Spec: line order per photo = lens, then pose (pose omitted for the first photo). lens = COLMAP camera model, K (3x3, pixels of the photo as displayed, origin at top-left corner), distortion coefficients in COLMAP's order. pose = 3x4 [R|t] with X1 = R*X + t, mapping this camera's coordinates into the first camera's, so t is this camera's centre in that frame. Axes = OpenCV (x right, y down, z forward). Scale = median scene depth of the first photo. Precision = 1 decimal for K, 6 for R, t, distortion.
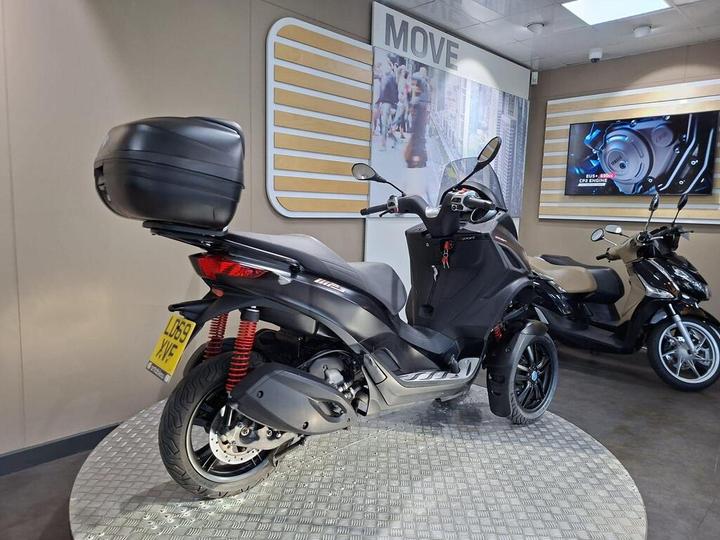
lens RADIAL K [[503.0, 0, 349.5], [0, 503.0, 273.2], [0, 0, 1]] dist [0.014742, -0.032536]
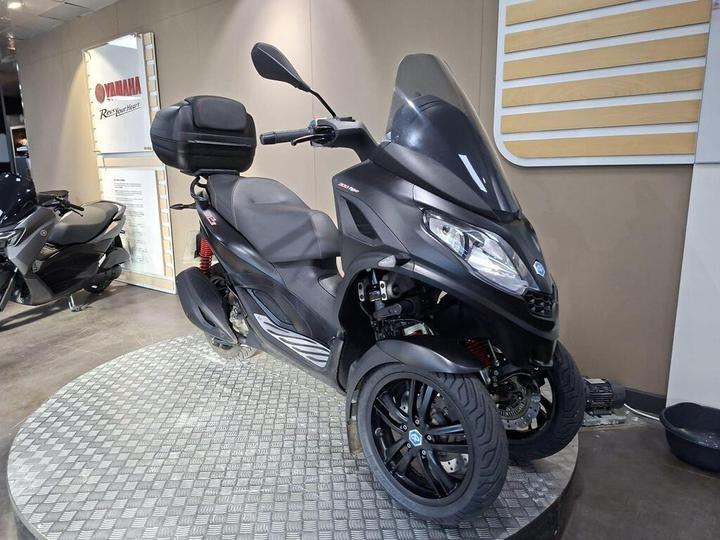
lens RADIAL K [[503.0, 0, 352.9], [0, 503.0, 270.4], [0, 0, 1]] dist [0.014742, -0.032536]
pose [[0.126136, 0.158578, -0.979256, 0.584073], [-0.111372, 0.983163, 0.144865, -0.030155], [0.985741, 0.090789, 0.141674, 0.568071]]
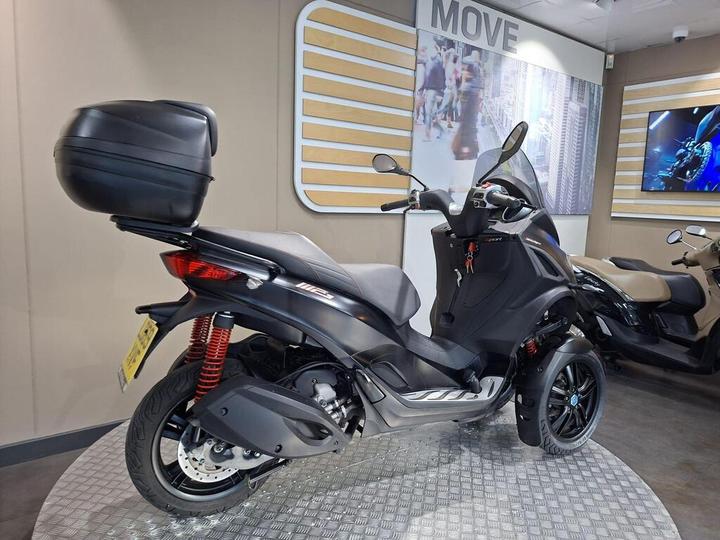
lens RADIAL K [[503.0, 0, 354.3], [0, 503.0, 268.7], [0, 0, 1]] dist [0.014742, -0.032536]
pose [[0.990198, 0.029993, -0.136413, 0.071434], [-0.029444, 0.999548, 0.006038, -0.010581], [0.136532, -0.001963, 0.990634, 0.063517]]
